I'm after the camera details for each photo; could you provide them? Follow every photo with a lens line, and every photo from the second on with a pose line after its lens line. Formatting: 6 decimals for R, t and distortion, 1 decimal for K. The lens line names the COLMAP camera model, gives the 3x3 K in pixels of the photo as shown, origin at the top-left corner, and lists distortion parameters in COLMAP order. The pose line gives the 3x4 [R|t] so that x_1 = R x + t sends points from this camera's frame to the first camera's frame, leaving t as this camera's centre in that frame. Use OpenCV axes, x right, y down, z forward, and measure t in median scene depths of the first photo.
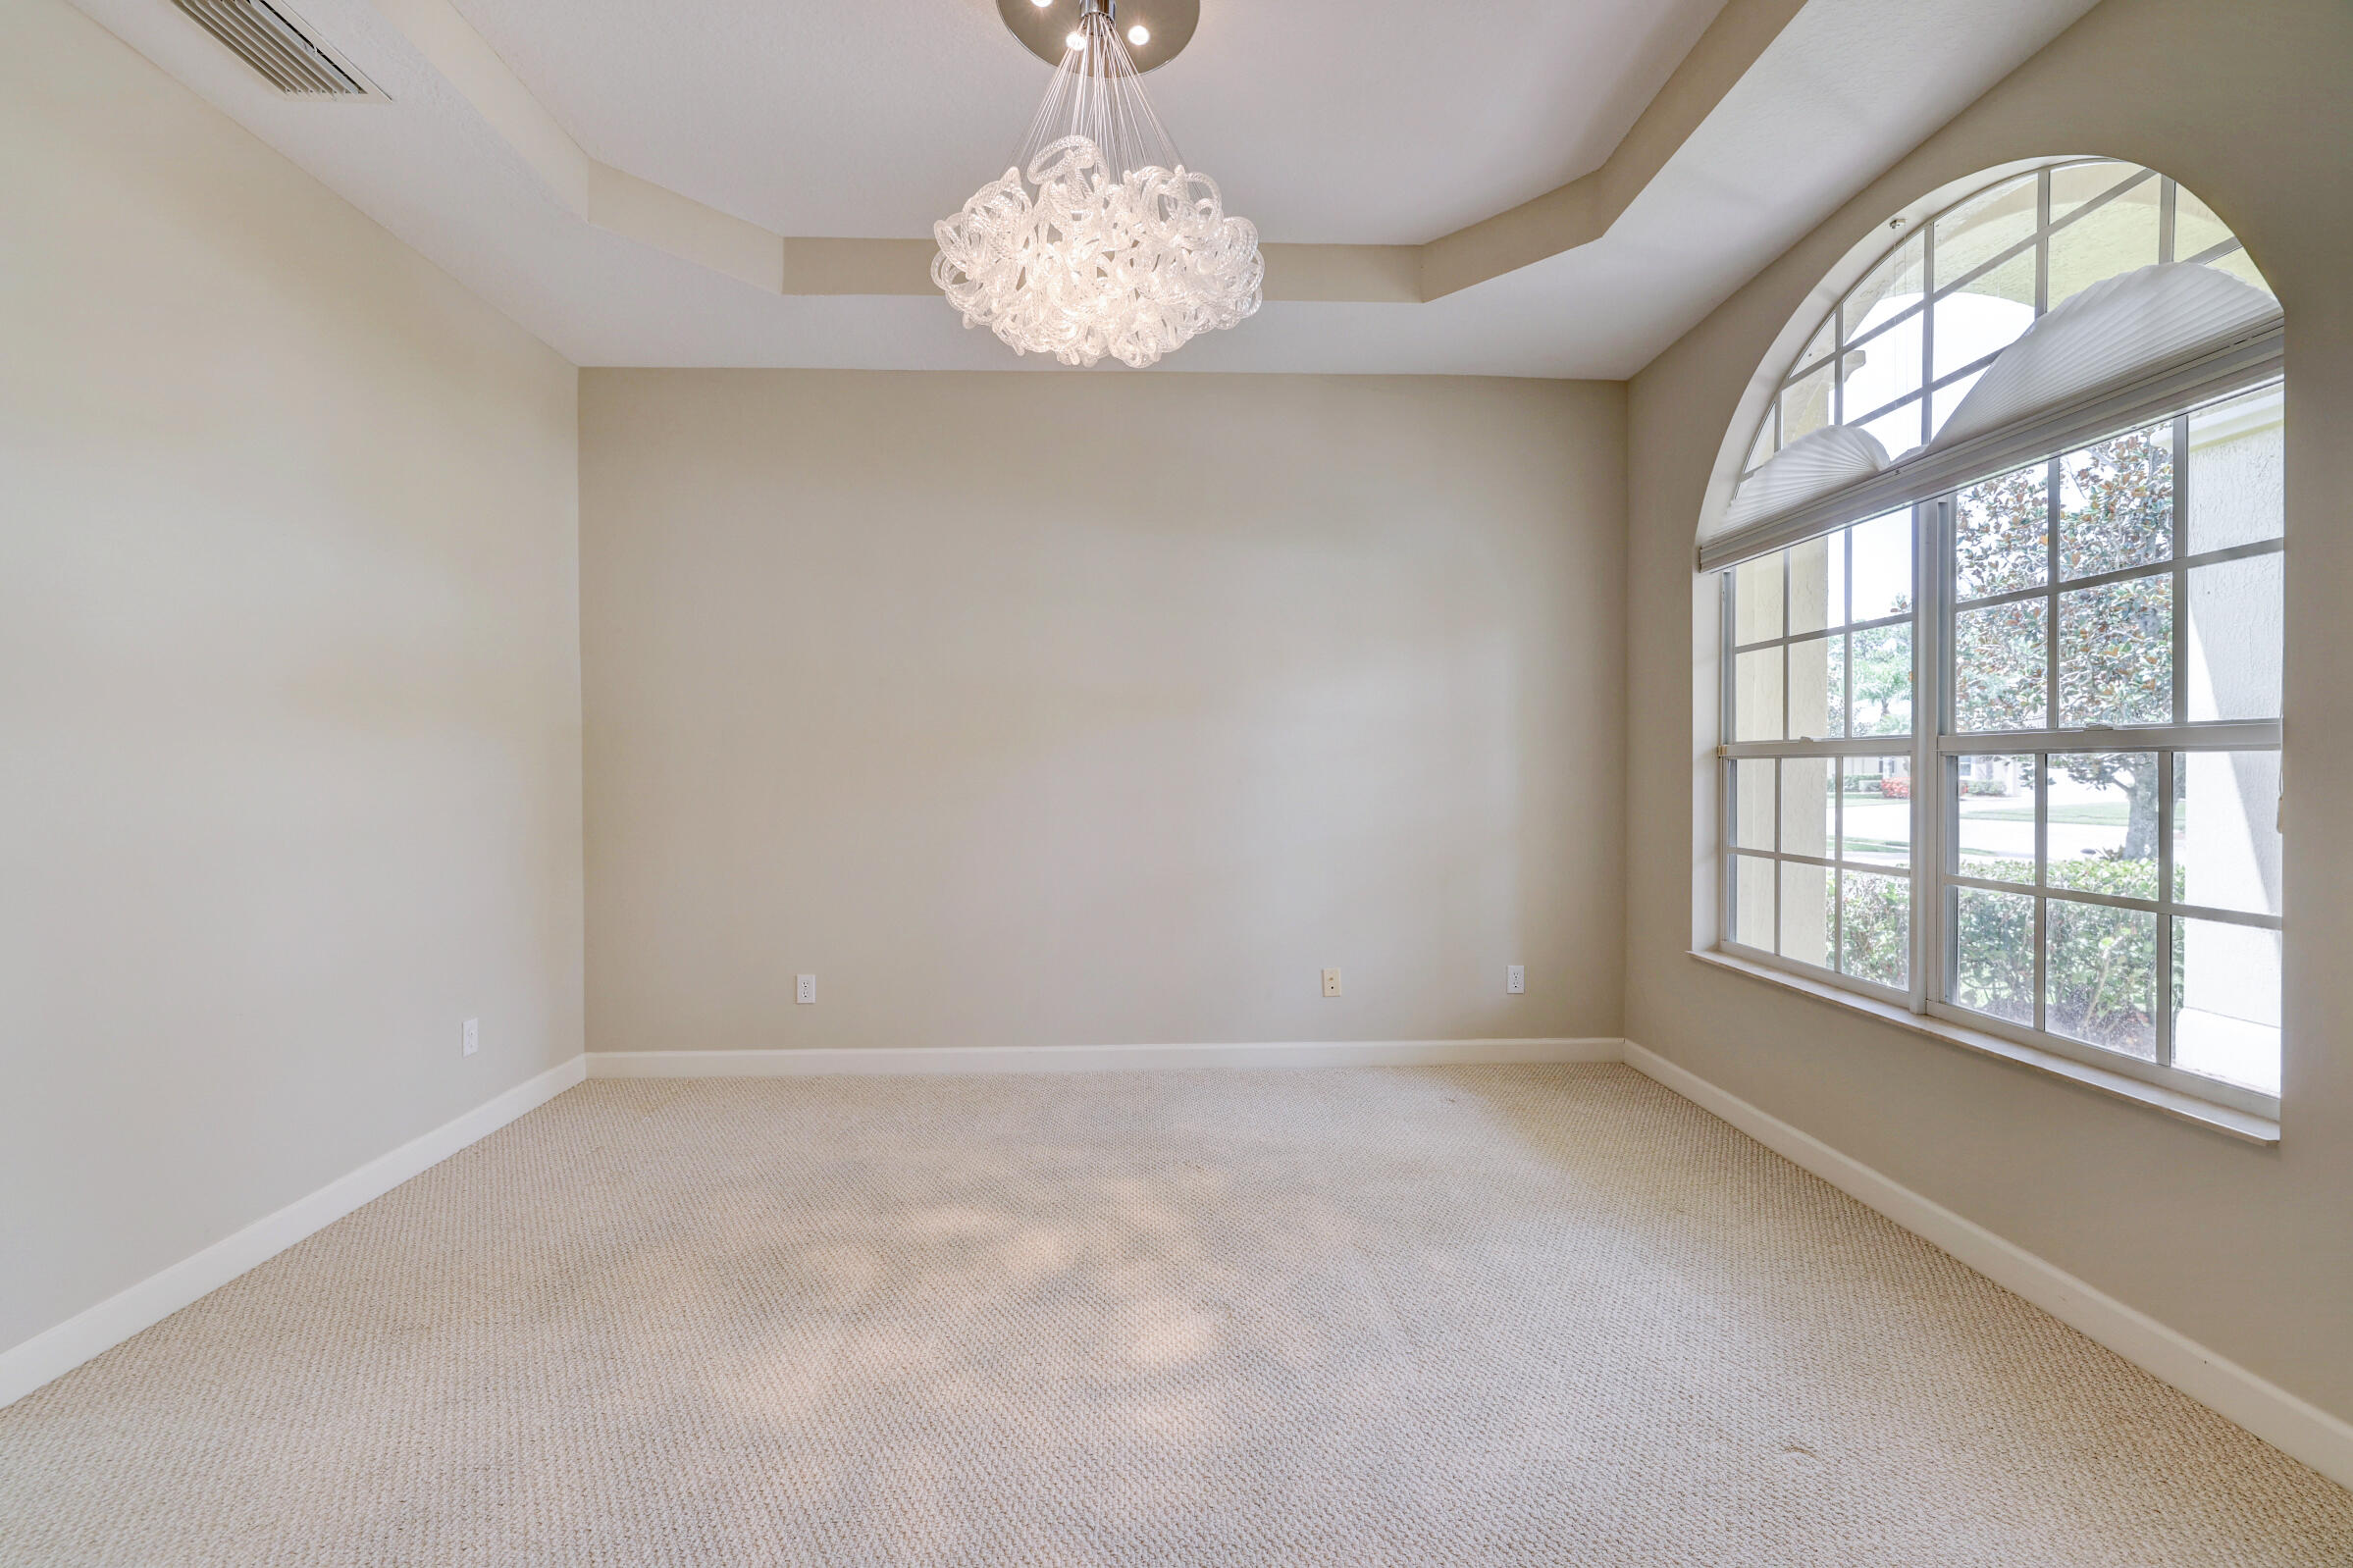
lens RADIAL K [[987.7, 0, 1165.9], [0, 987.7, 781.5], [0, 0, 1]] dist [0.000901, -0.000047]
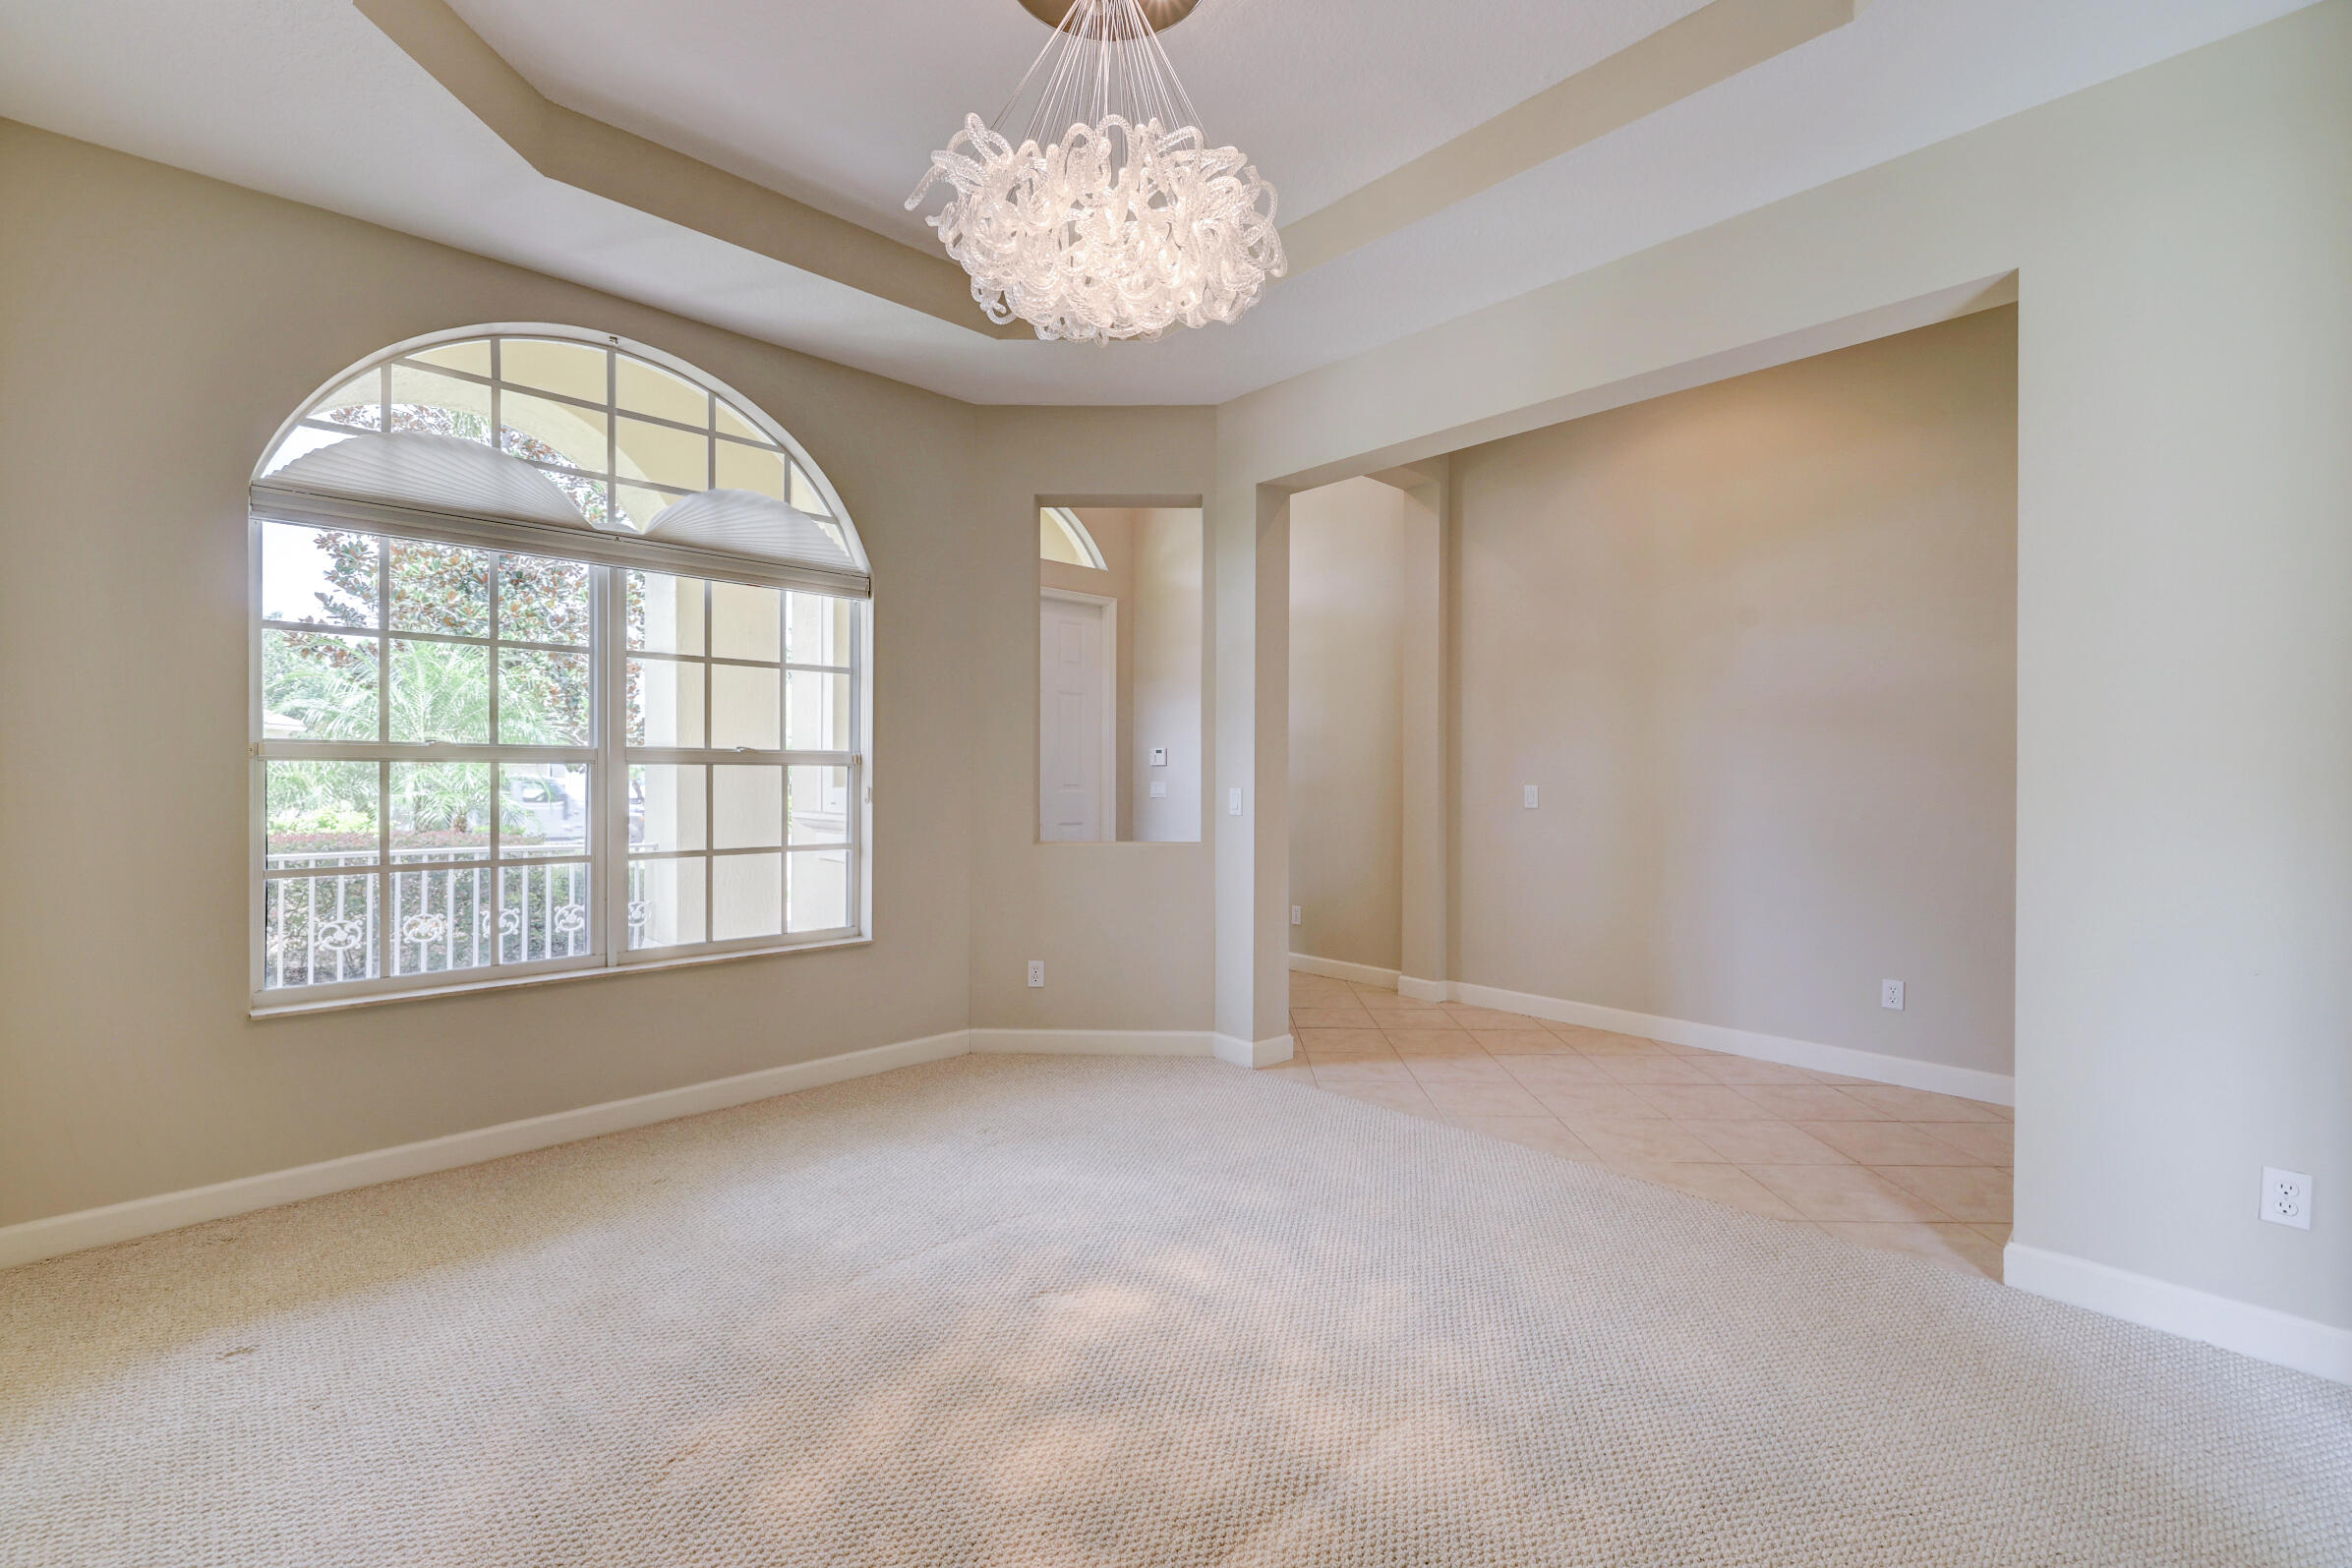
lens RADIAL K [[987.1, 0, 1166.1], [0, 987.1, 774.6], [0, 0, 1]] dist [0.000901, -0.000047]
pose [[-0.661521, -0.001723, 0.749925, -0.738132], [0.008361, 0.999918, 0.009674, -0.019028], [-0.749880, 0.012670, -0.661452, 1.445711]]
